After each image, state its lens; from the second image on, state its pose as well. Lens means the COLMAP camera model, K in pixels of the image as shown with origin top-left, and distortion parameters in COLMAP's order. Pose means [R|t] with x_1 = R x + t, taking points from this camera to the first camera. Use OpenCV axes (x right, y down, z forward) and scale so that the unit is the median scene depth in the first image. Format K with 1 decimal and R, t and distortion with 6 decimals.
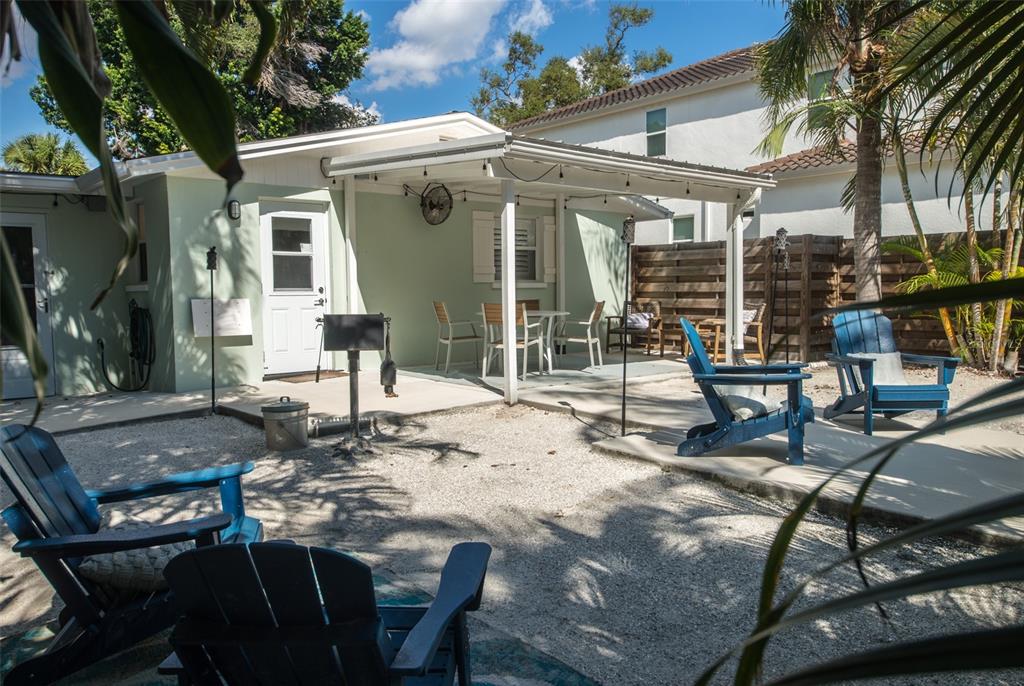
lens RADIAL K [[775.7, 0, 512.4], [0, 775.7, 344.4], [0, 0, 1]] dist [0.051559, 0.018000]
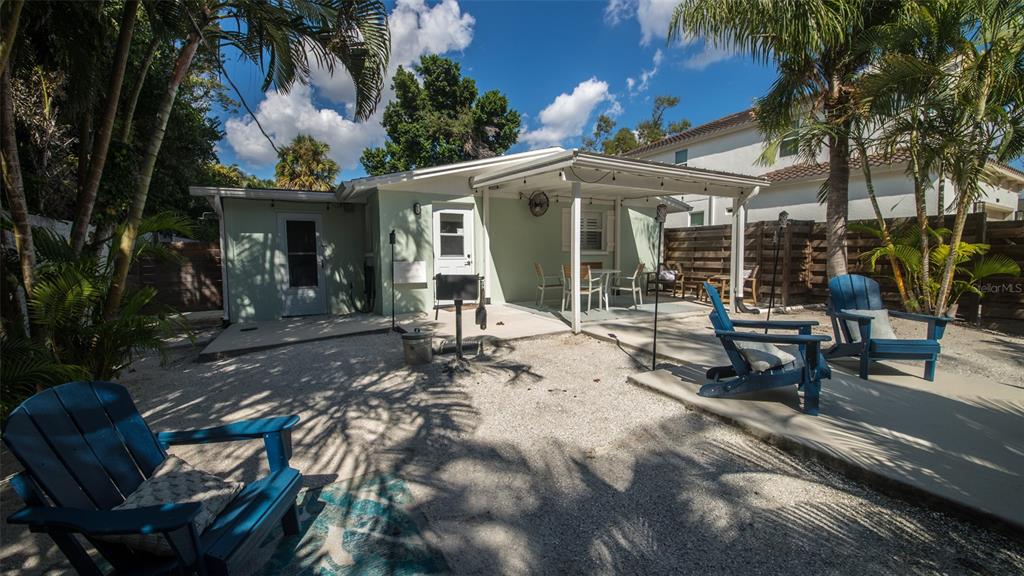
lens RADIAL K [[398.0, 0, 514.3], [0, 398.0, 286.3], [0, 0, 1]] dist [0.009146, -0.002482]
pose [[0.978622, 0.019845, -0.204710, 0.028805], [-0.017601, 0.999763, 0.012778, -0.016668], [0.204915, -0.008902, 0.978739, 0.177878]]
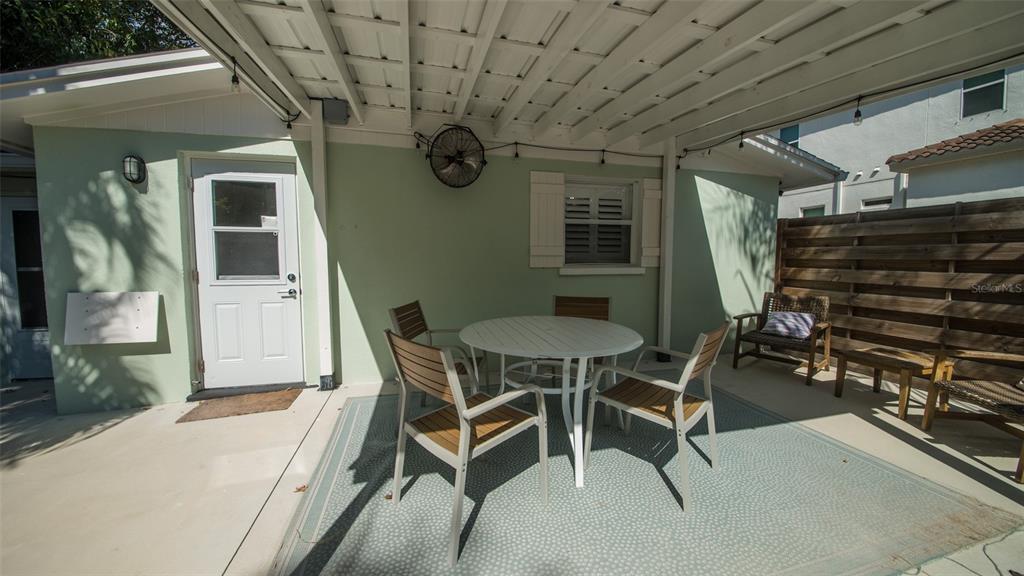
lens RADIAL K [[363.7, 0, 508.7], [0, 363.7, 285.5], [0, 0, 1]] dist [-0.011746, -0.000338]
pose [[0.902377, 0.041421, -0.428953, 0.095717], [-0.040444, 0.999117, 0.011397, -0.075683], [0.429046, 0.007064, 0.903255, 0.782089]]
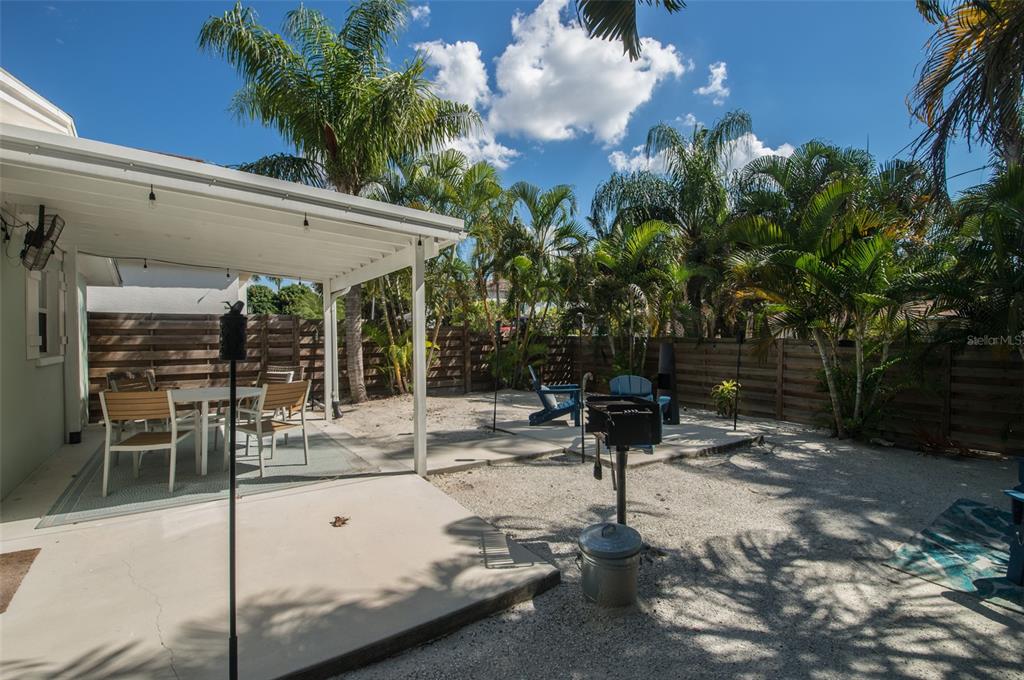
lens RADIAL K [[473.4, 0, 509.9], [0, 473.4, 336.6], [0, 0, 1]] dist [-0.003200, -0.000799]
pose [[0.108304, -0.005514, 0.994103, -0.464368], [0.086003, 0.996287, -0.003843, -0.074641], [-0.990391, 0.085913, 0.108376, 0.635032]]
